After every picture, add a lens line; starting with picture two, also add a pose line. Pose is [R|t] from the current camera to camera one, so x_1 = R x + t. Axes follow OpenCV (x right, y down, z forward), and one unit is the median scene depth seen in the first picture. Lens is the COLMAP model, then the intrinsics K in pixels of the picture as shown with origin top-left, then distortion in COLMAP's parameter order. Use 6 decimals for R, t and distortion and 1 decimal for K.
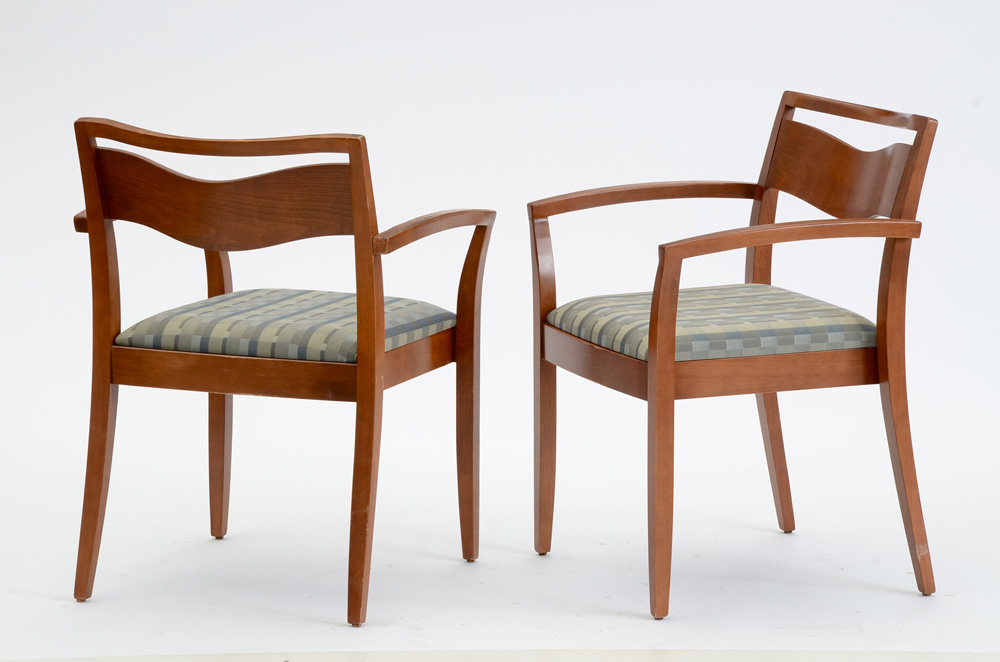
lens RADIAL K [[3528.8, 0, 489.7], [0, 3528.8, 350.5], [0, 0, 1]] dist [1.036932, 0.000000]
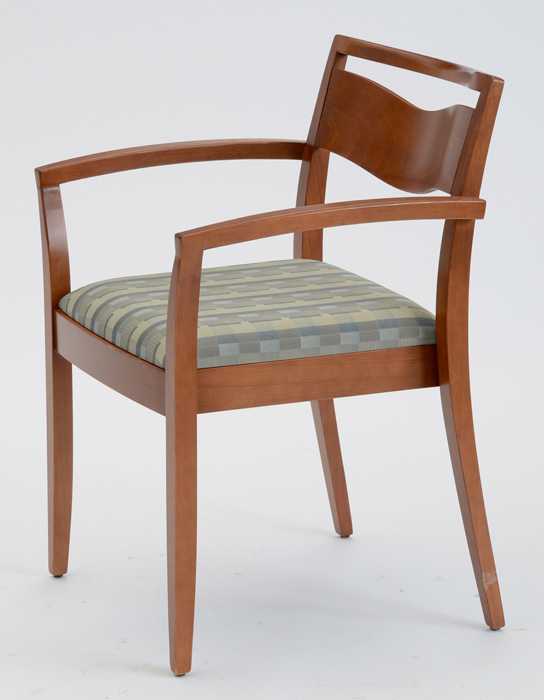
lens RADIAL K [[3057.2, 0, 275.0], [0, 3057.2, 316.3], [0, 0, 1]] dist [1.080862, 0.000000]
pose [[0.999421, -0.007342, 0.033238, 0.045132], [0.005817, 0.998936, 0.045758, -0.041272], [-0.033538, -0.045538, 0.998399, 0.266624]]
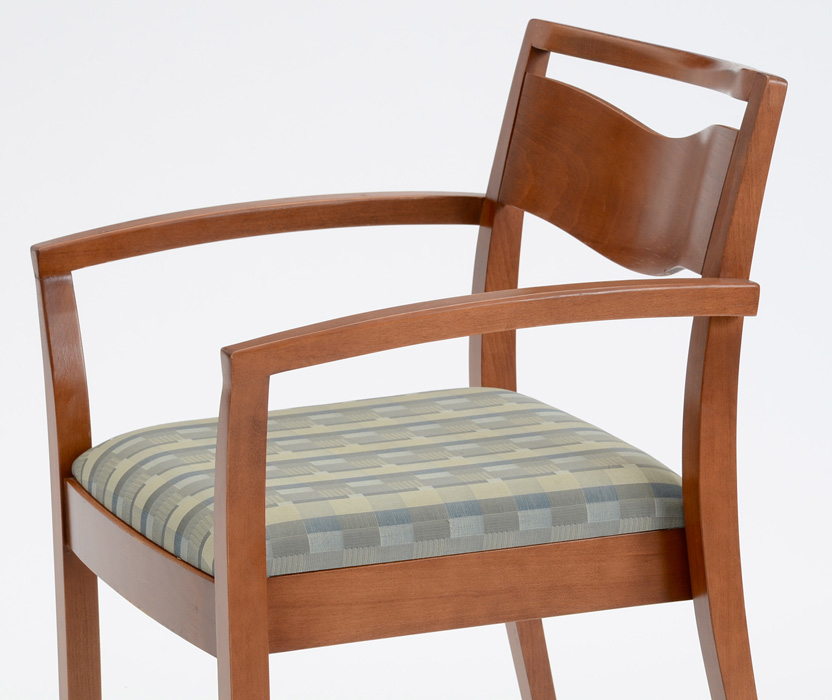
lens RADIAL K [[4139.9, 0, 415.7], [0, 4139.9, 354.2], [0, 0, 1]] dist [1.201858, 0.000000]
pose [[0.999329, -0.022507, -0.028890, 0.087338], [0.023021, 0.999580, 0.017617, -0.036701], [0.028481, -0.018270, 0.999427, 0.406483]]
